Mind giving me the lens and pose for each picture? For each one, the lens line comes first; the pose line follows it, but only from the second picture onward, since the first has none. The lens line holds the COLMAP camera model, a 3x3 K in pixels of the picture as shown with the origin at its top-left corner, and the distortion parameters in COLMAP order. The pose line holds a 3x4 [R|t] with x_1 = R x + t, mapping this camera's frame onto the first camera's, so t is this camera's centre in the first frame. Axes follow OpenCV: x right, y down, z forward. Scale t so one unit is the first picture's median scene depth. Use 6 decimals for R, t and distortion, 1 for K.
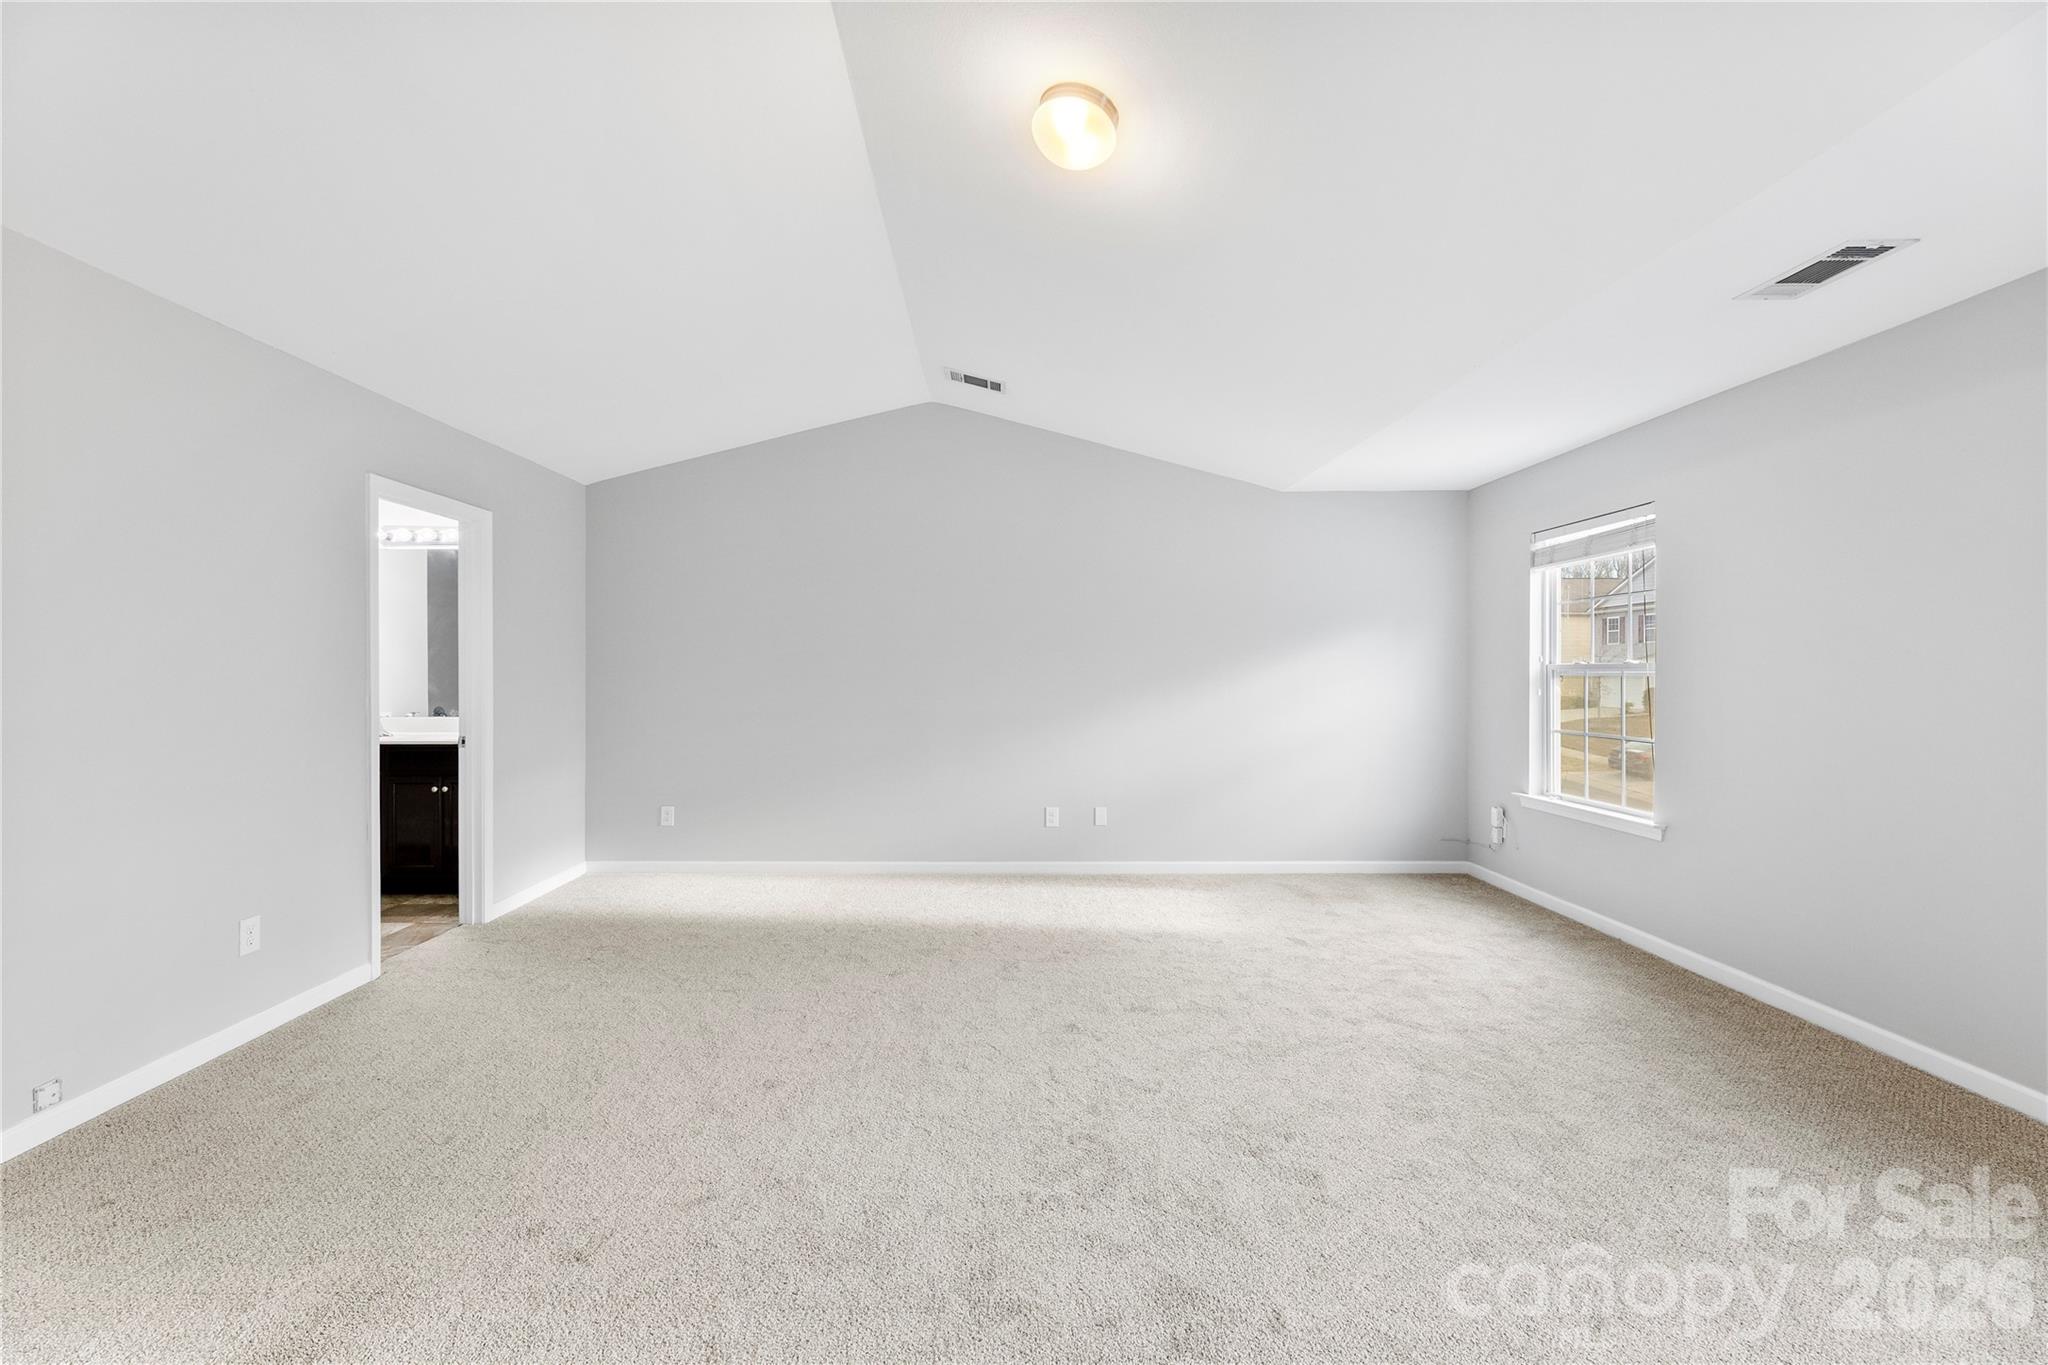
lens RADIAL K [[834.8, 0, 1021.3], [0, 834.8, 676.9], [0, 0, 1]] dist [-0.002519, -0.000103]
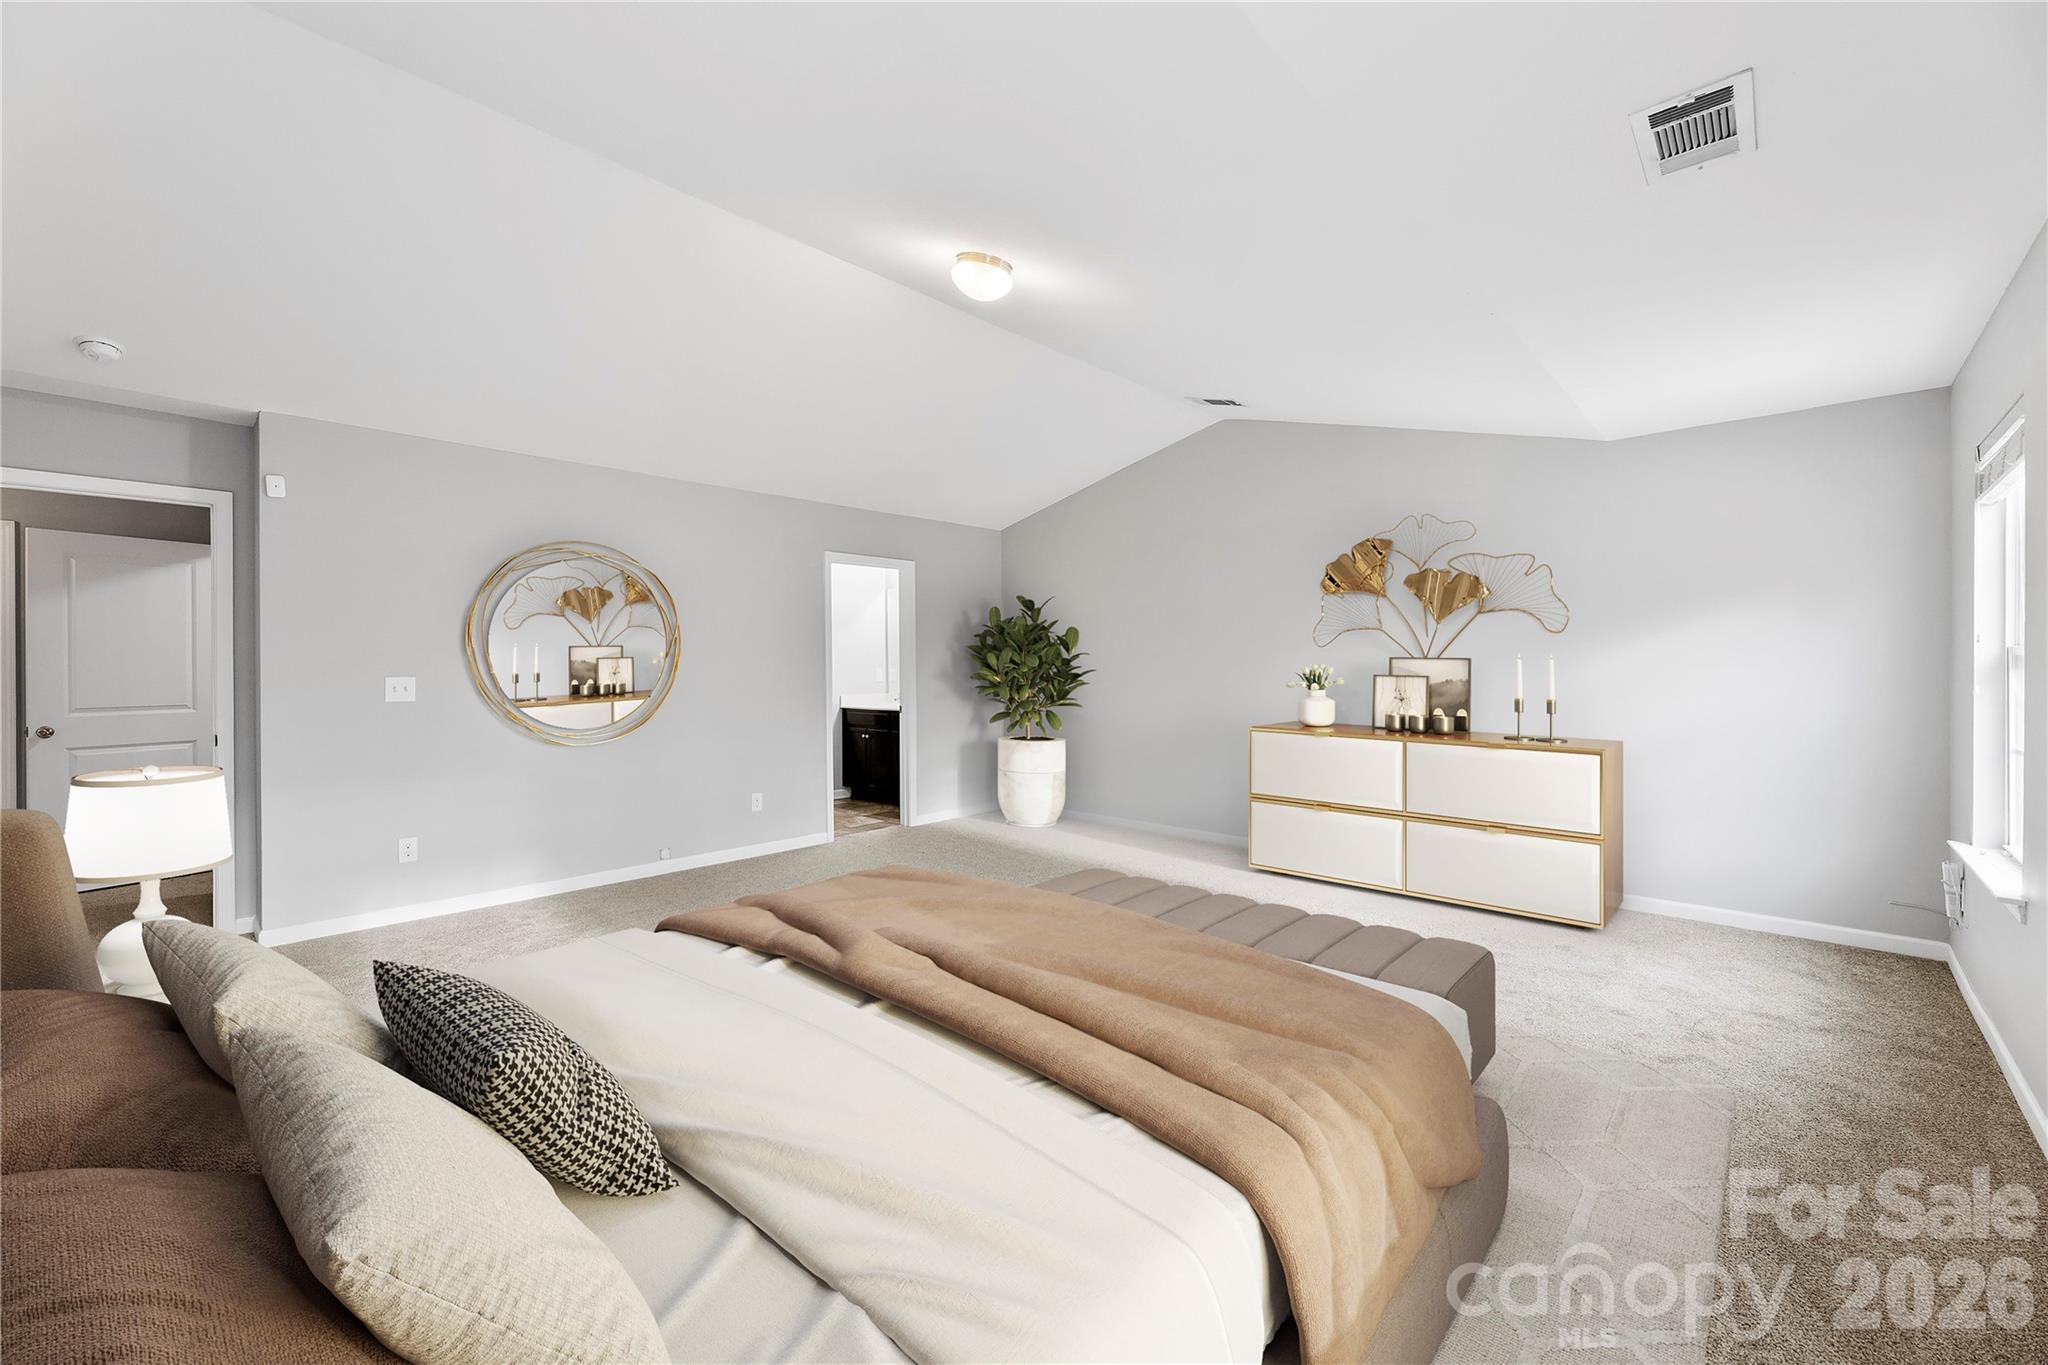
lens RADIAL K [[834.8, 0, 1022.6], [0, 834.8, 674.2], [0, 0, 1]] dist [-0.002519, -0.000103]
pose [[0.729036, 0.004257, -0.684463, 0.609666], [0.000616, 0.999976, 0.006876, 0.001106], [0.684475, -0.005434, 0.729016, 0.013408]]
